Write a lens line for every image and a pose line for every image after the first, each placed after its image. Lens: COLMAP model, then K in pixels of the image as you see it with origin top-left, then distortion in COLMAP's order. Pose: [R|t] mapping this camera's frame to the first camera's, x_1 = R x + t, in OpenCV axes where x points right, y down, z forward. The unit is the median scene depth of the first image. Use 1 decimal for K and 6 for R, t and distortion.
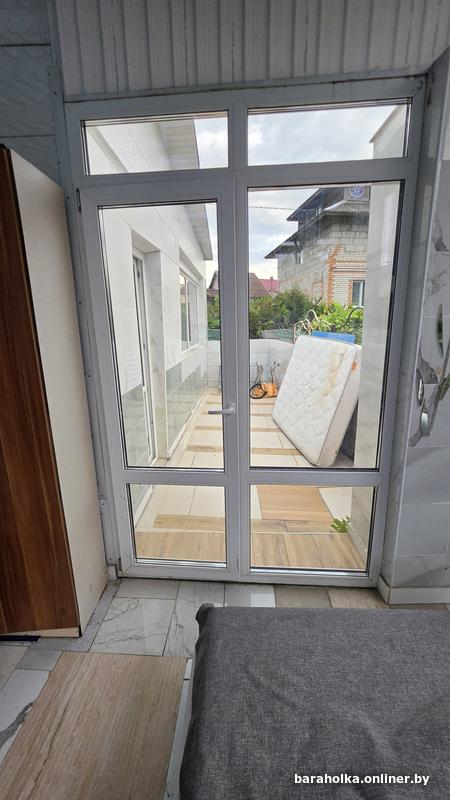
lens RADIAL K [[320.6, 0, 226.5], [0, 320.6, 398.2], [0, 0, 1]] dist [-0.004293, 0.000588]
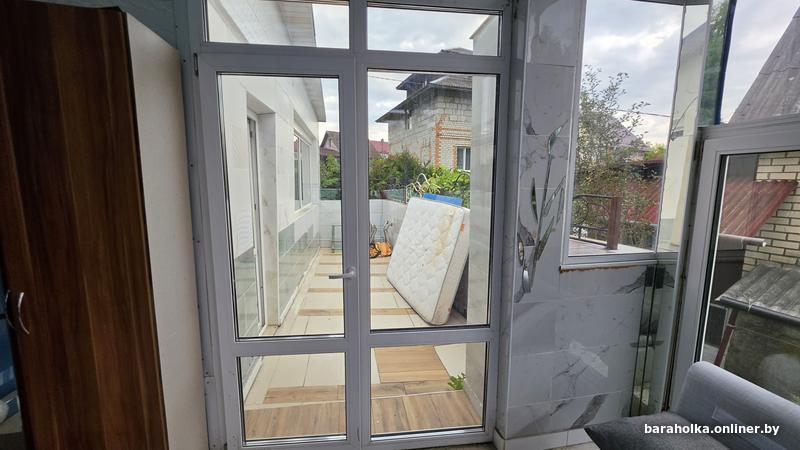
lens RADIAL K [[320.6, 0, 400.0], [0, 320.6, 225.0], [0, 0, 1]] dist [-0.004293, 0.000588]
pose [[0.981807, -0.000058, 0.189883, -0.010615], [0.018590, 0.995225, -0.095816, -0.006555], [-0.188970, 0.097602, 0.977120, -0.012158]]
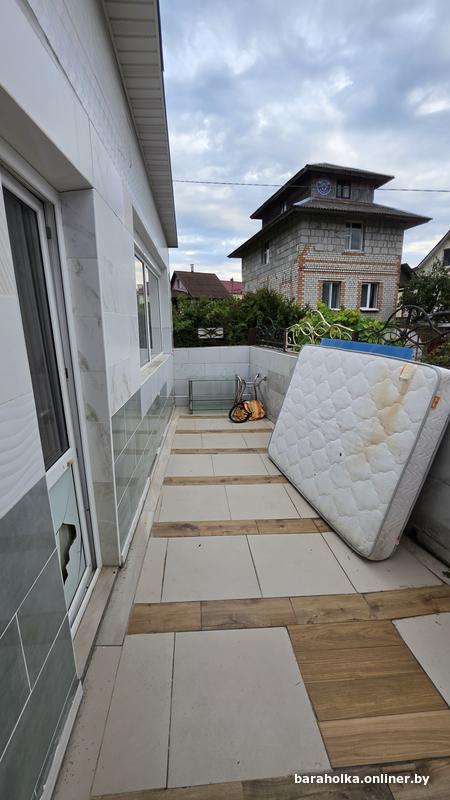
lens RADIAL K [[320.6, 0, 226.5], [0, 320.6, 398.2], [0, 0, 1]] dist [-0.004293, 0.000588]
pose [[0.992685, -0.022875, 0.118550, -0.048210], [0.023452, 0.999719, -0.003468, -0.091261], [-0.118437, 0.006223, 0.992942, 0.359478]]
